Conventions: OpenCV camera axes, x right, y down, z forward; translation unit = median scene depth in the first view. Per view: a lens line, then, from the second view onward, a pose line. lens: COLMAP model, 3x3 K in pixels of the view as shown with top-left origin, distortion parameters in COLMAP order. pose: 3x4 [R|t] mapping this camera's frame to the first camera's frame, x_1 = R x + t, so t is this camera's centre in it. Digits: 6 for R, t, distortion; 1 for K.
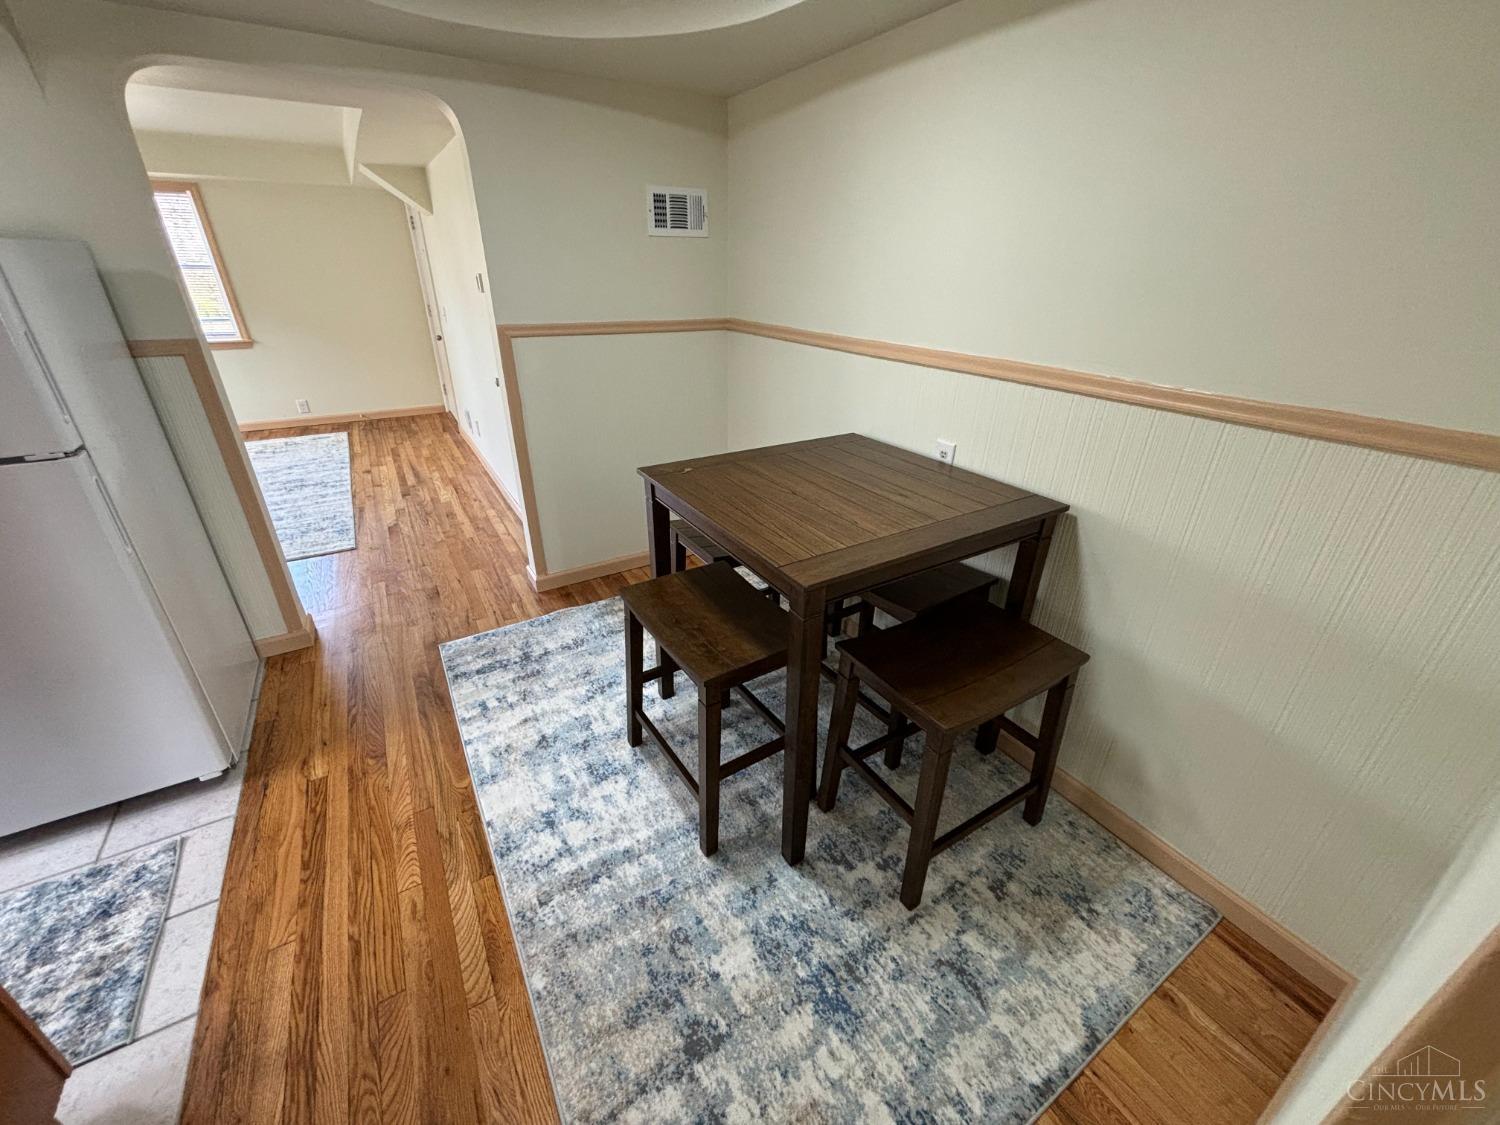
lens RADIAL K [[607.1, 0, 750.0], [0, 607.1, 562.5], [0, 0, 1]] dist [-0.001969, -0.000329]
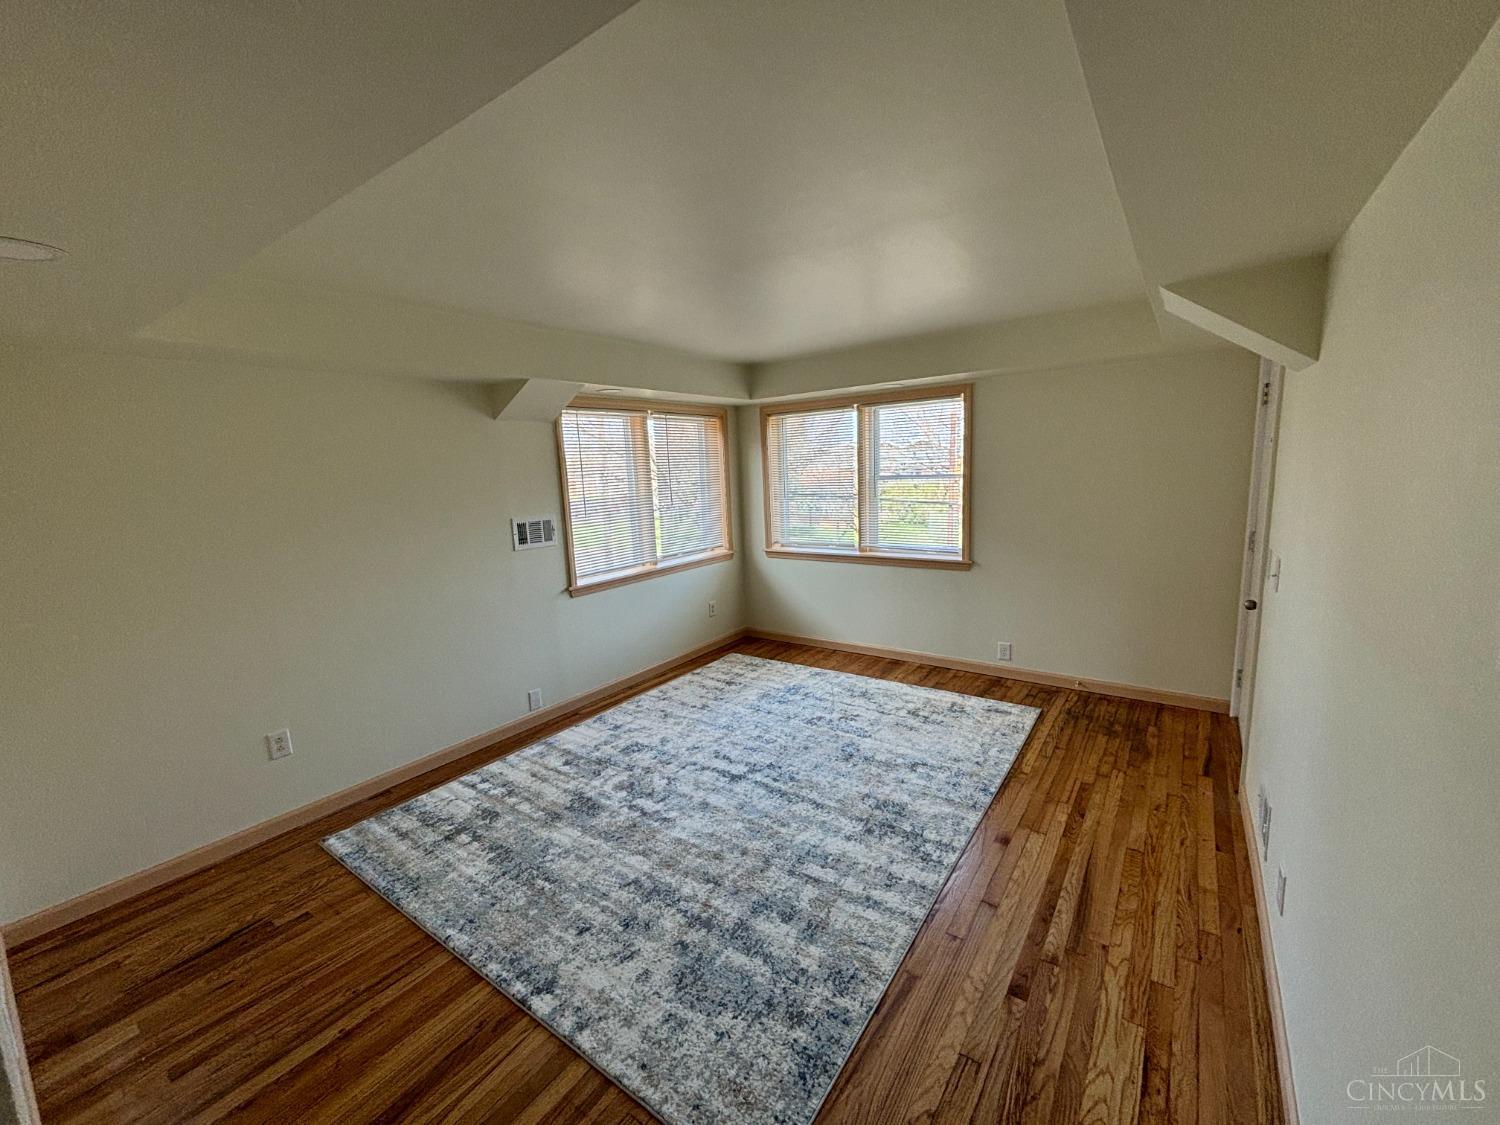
lens RADIAL K [[605.1, 0, 751.0], [0, 605.1, 555.3], [0, 0, 1]] dist [-0.002527, -0.000113]
pose [[0.388912, 0.111817, -0.914464, -0.275516], [-0.363783, 0.930584, -0.040925, -0.288390], [0.846410, 0.348583, 0.402592, 0.539345]]
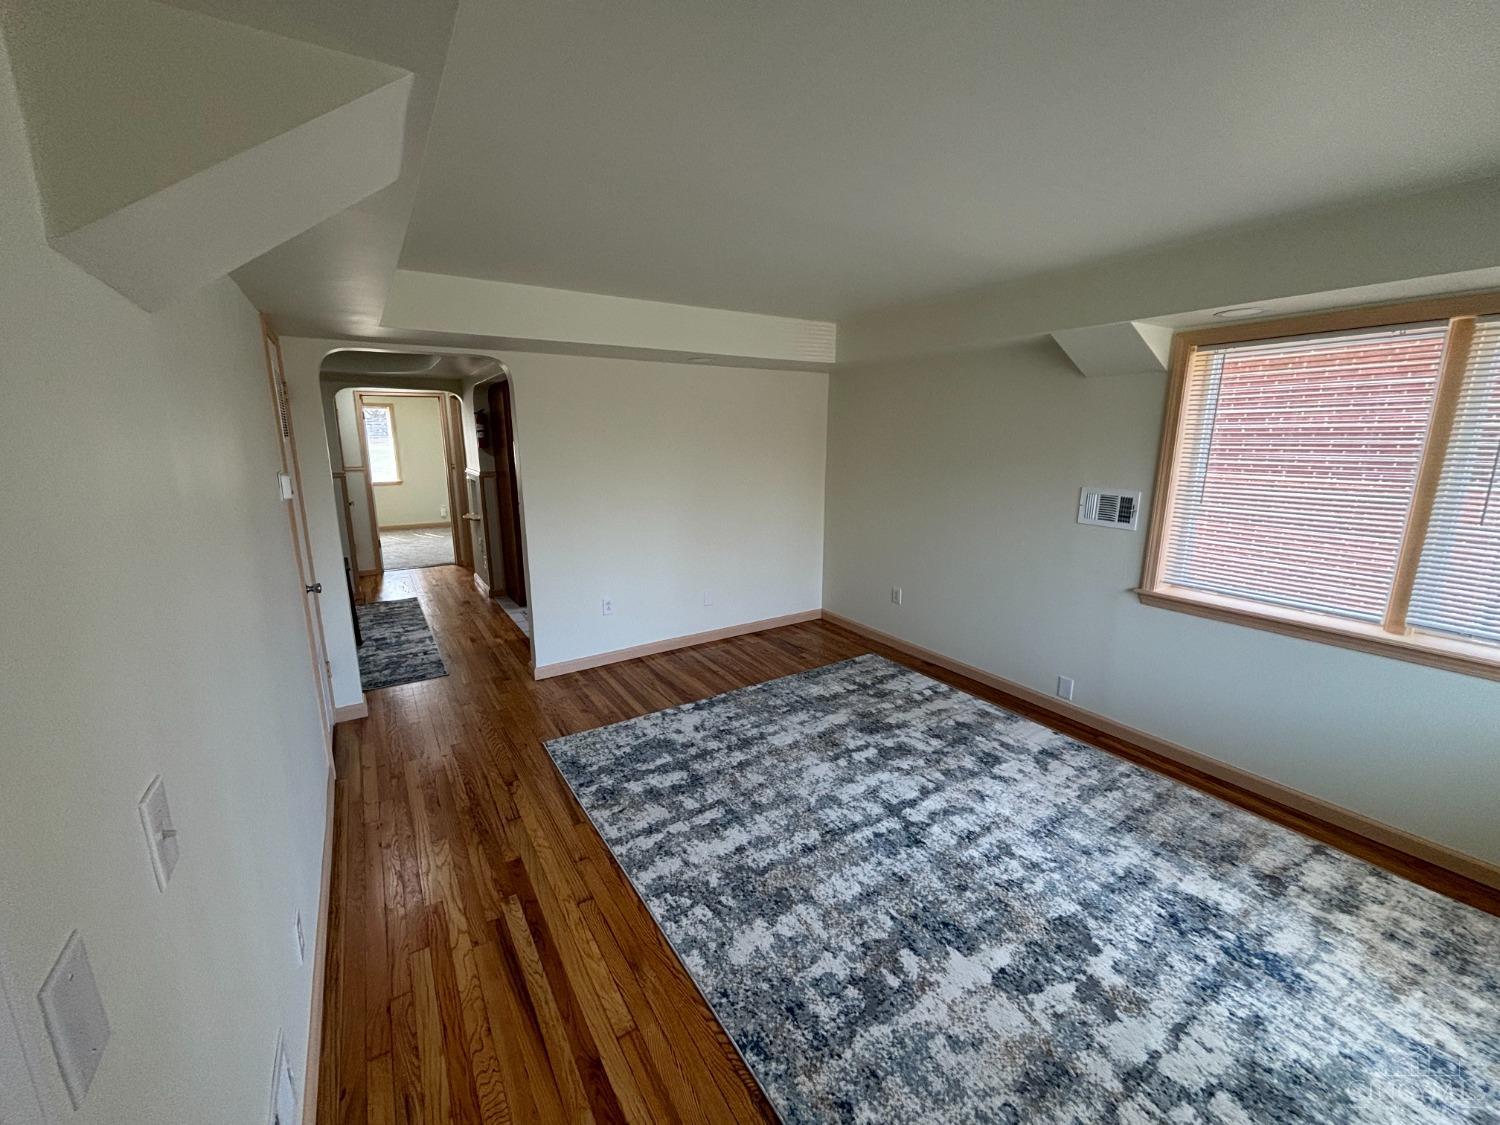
lens RADIAL K [[607.1, 0, 750.0], [0, 607.1, 562.5], [0, 0, 1]] dist [-0.001969, -0.000329]
pose [[-0.999511, -0.008495, -0.030097, -0.709152], [-0.025355, 0.783477, 0.620904, -0.614287], [0.018306, 0.621363, -0.783309, 1.180920]]
